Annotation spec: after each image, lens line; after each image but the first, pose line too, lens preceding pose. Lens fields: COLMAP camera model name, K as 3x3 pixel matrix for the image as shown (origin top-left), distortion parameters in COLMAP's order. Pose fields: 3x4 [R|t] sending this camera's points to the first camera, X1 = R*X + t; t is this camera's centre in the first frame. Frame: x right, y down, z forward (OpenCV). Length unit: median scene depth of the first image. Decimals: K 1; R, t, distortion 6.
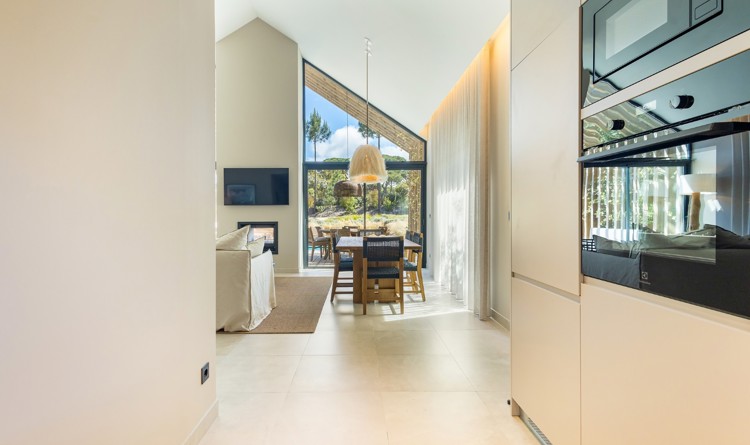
lens RADIAL K [[354.5, 0, 362.9], [0, 354.5, 220.4], [0, 0, 1]] dist [0.001057, 0.000149]
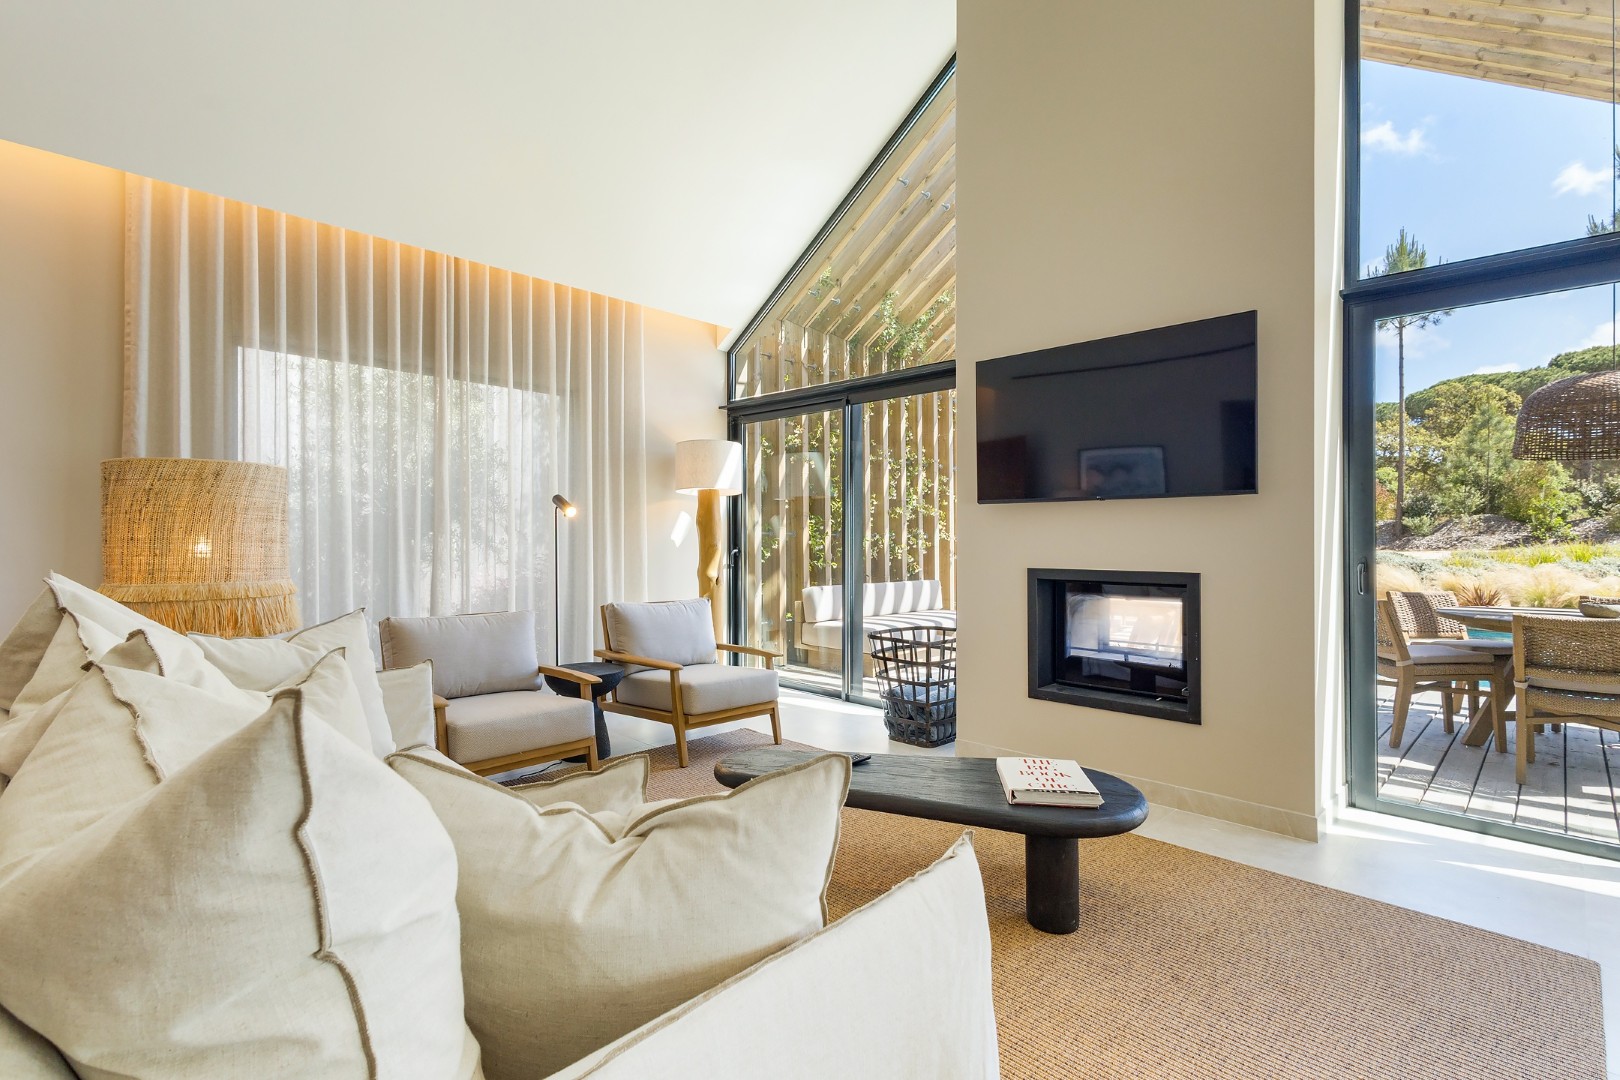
lens RADIAL K [[759.7, 0, 810.0], [0, 759.7, 540.0], [0, 0, 1]] dist [-0.000653, -0.000037]
pose [[0.701571, 0.001008, -0.712599, -0.055329], [-0.014584, 0.999810, -0.012944, -0.005173], [0.712451, 0.019473, 0.701452, 0.362911]]
